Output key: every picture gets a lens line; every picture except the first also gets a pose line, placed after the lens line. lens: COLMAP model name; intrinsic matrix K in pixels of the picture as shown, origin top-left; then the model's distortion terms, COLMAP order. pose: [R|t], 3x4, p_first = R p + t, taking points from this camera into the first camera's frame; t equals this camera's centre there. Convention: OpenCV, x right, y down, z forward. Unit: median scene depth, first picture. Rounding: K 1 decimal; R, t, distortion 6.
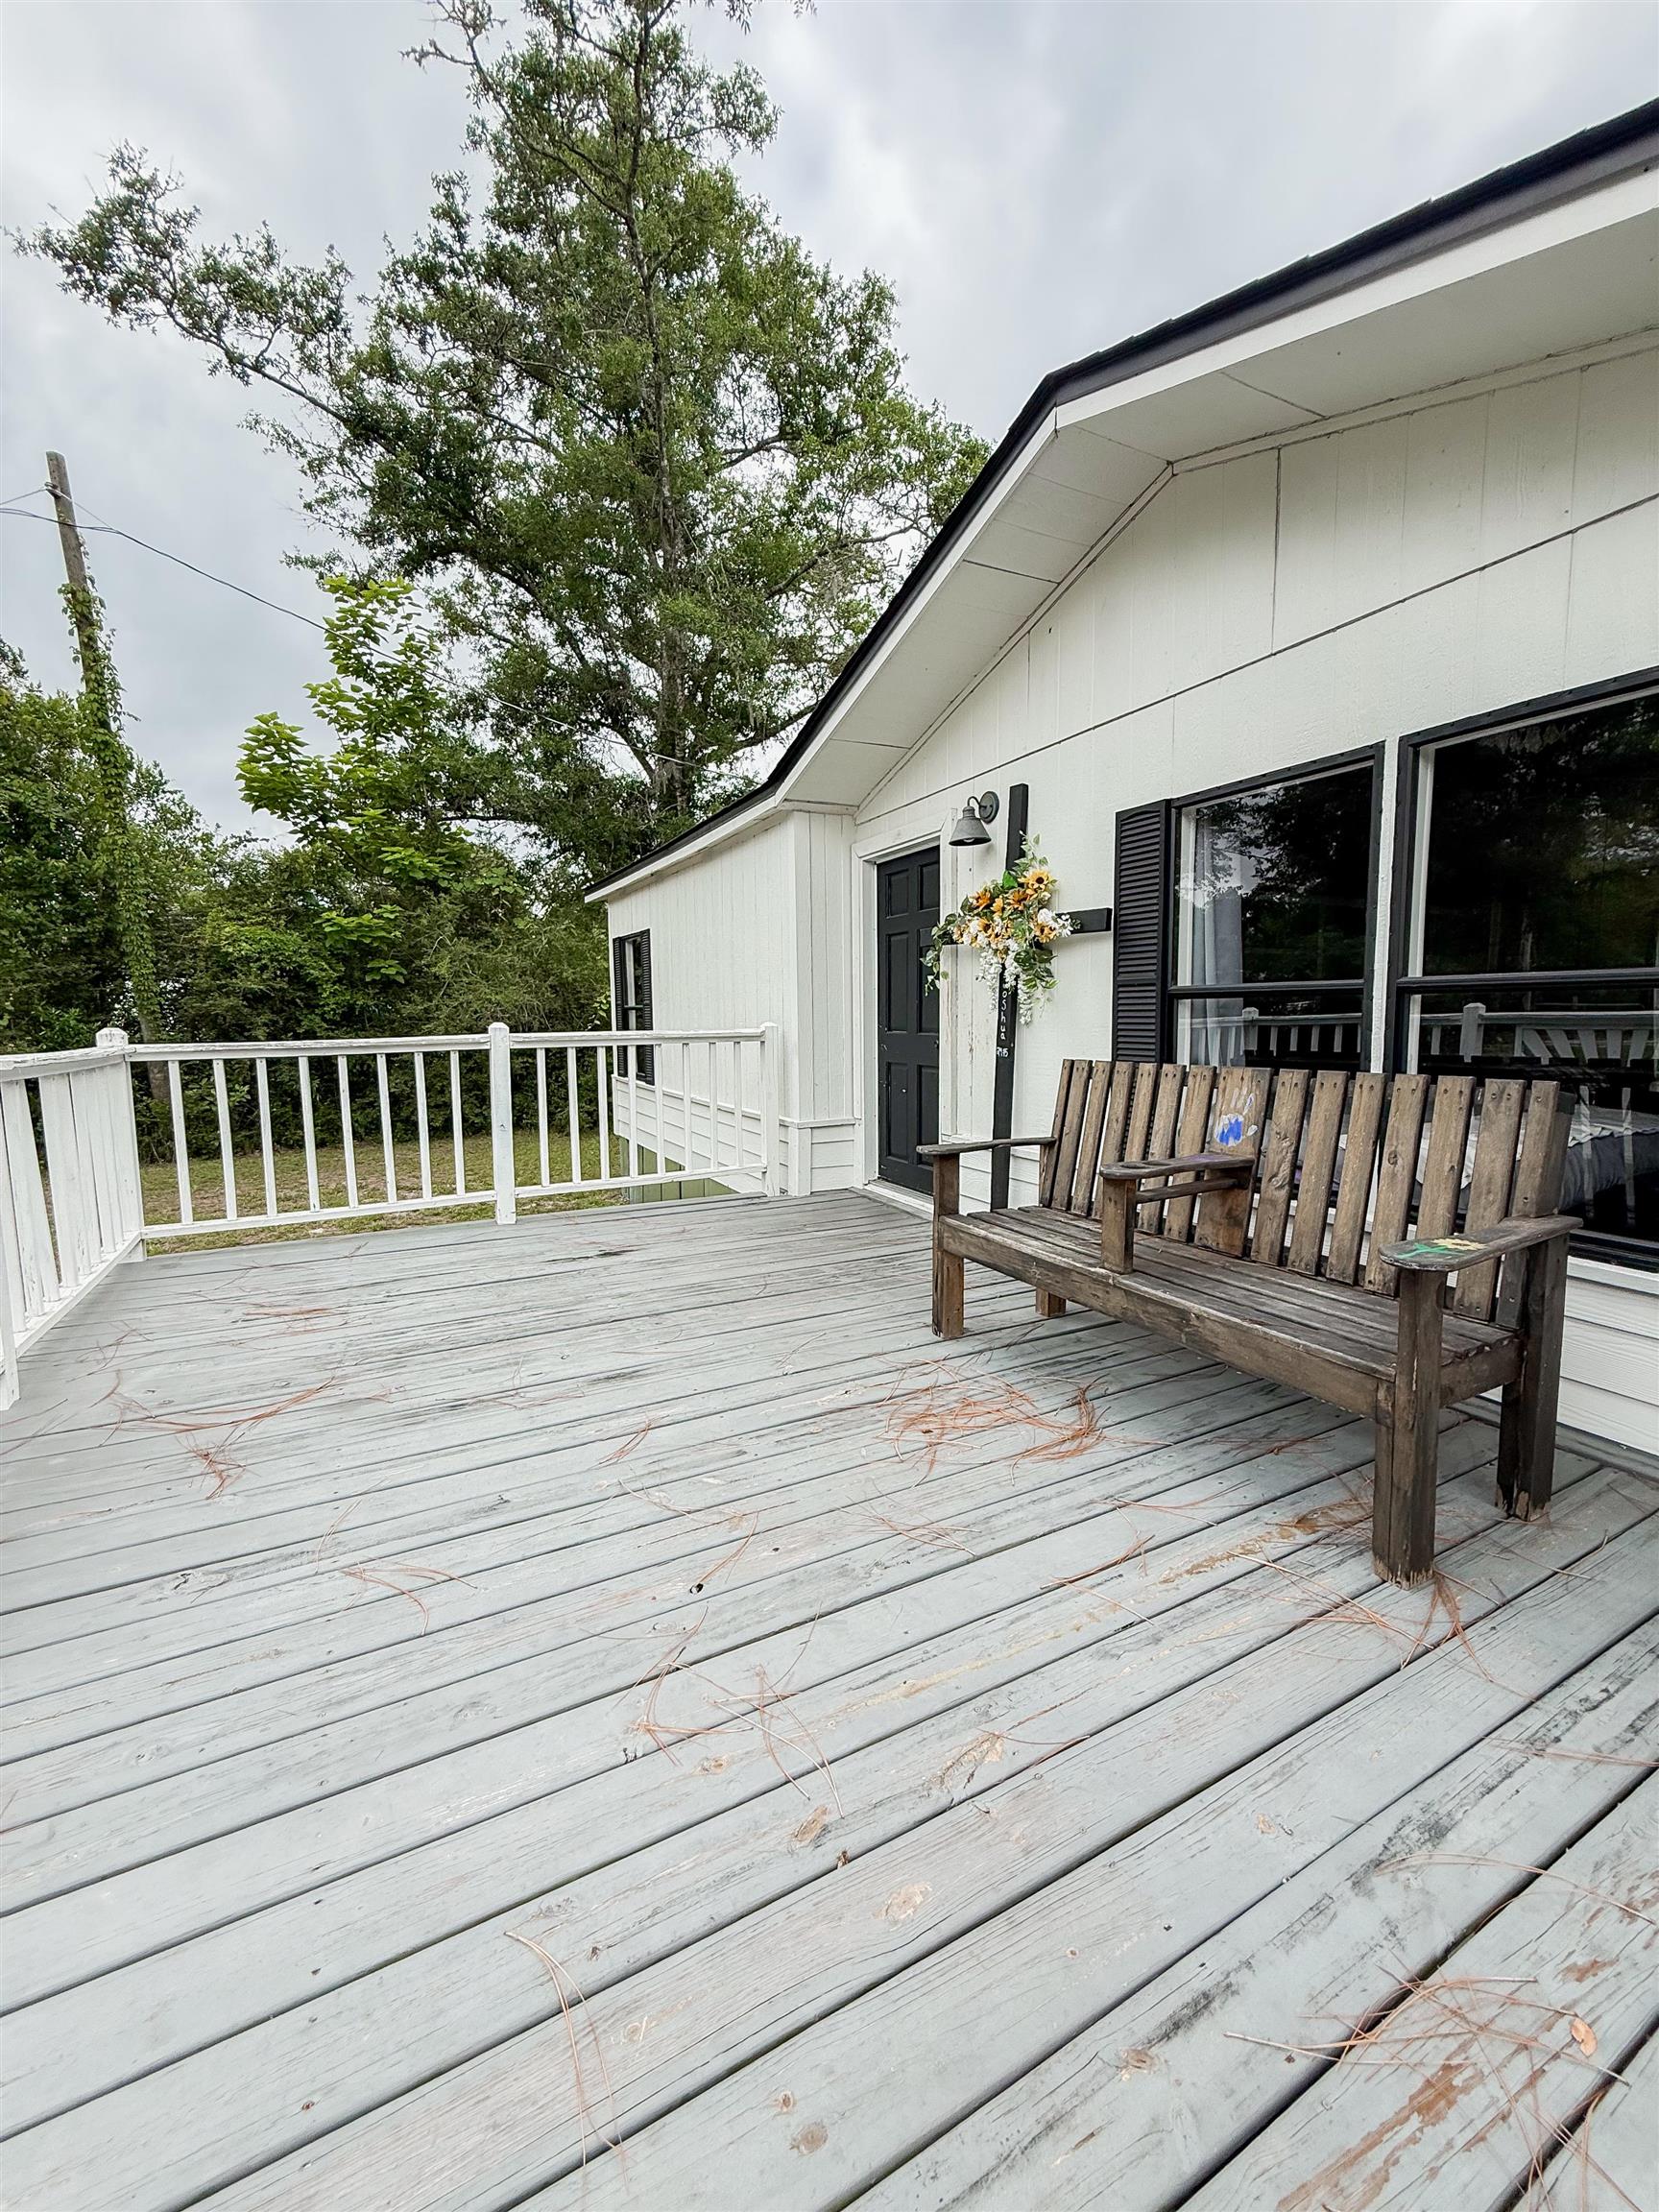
lens RADIAL K [[882.9, 0, 839.5], [0, 882.9, 1111.3], [0, 0, 1]] dist [-0.003740, 0.000504]
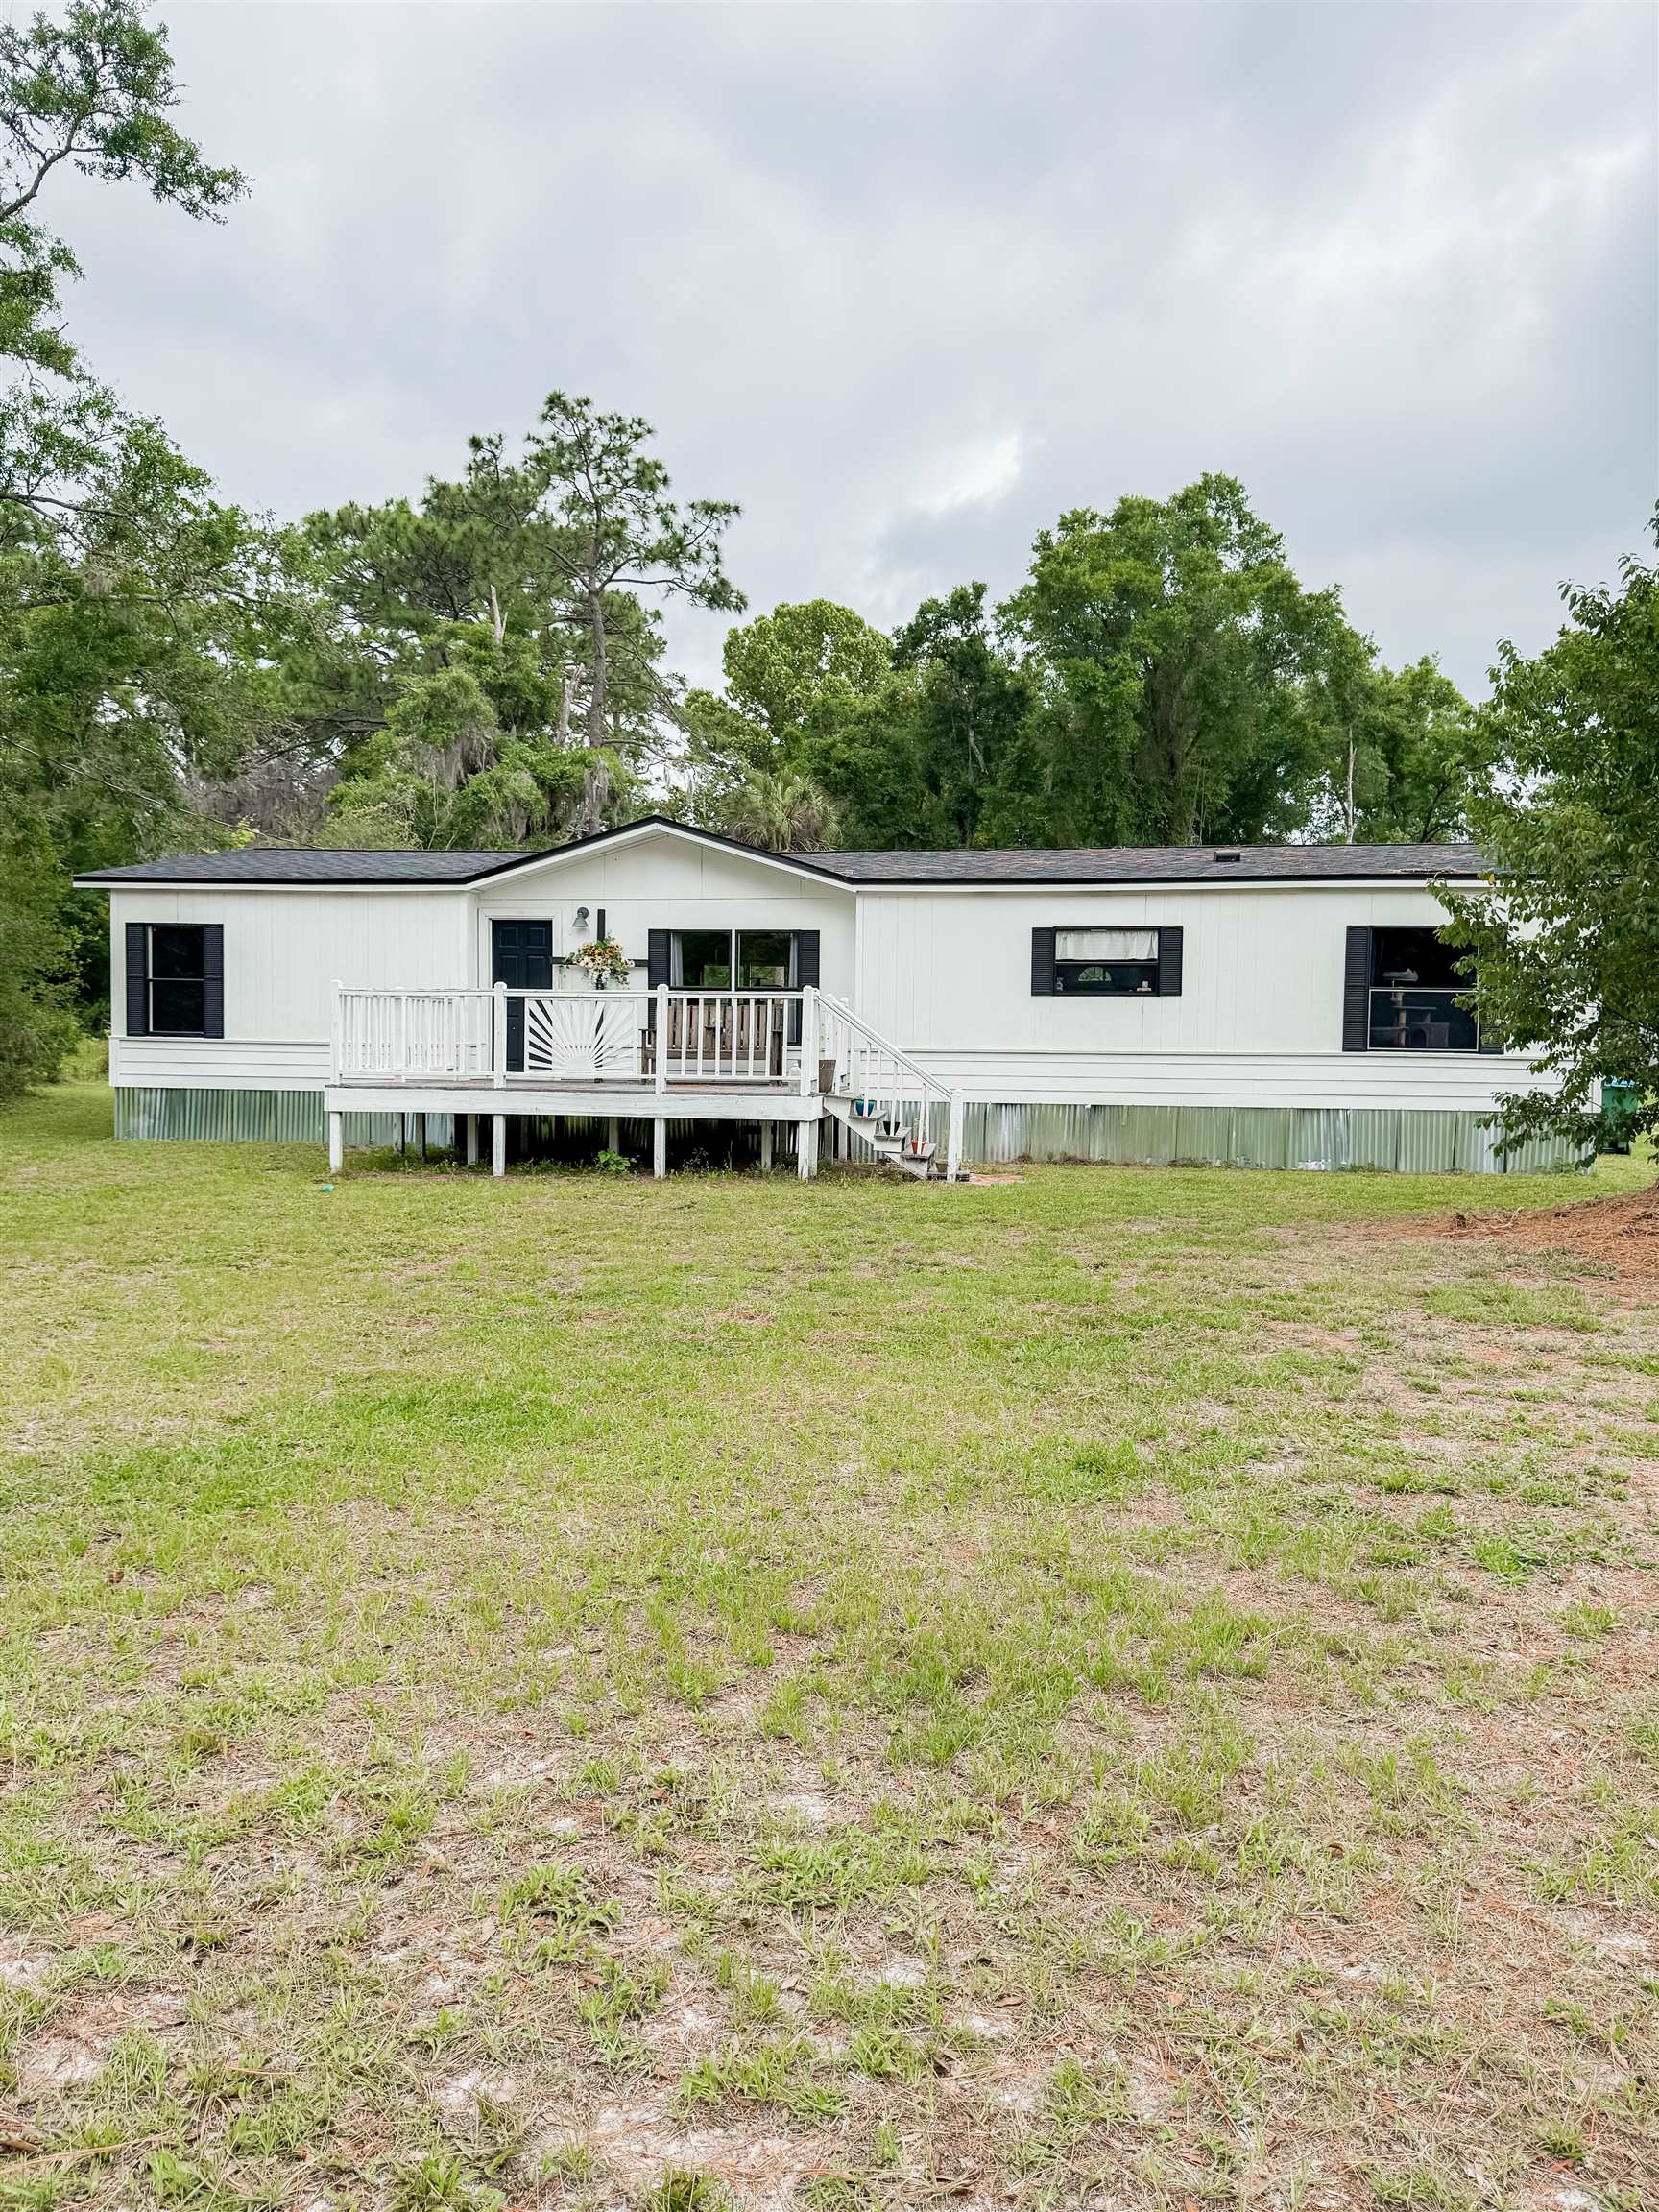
lens RADIAL K [[1566.5, 0, 837.1], [0, 1566.5, 1093.1], [0, 0, 1]] dist [0.096379, -0.086151]
pose [[0.585761, -0.009485, 0.810428, -4.635971], [0.071974, 0.996590, -0.040358, 0.622639], [-0.807282, 0.081970, 0.584446, -3.330453]]
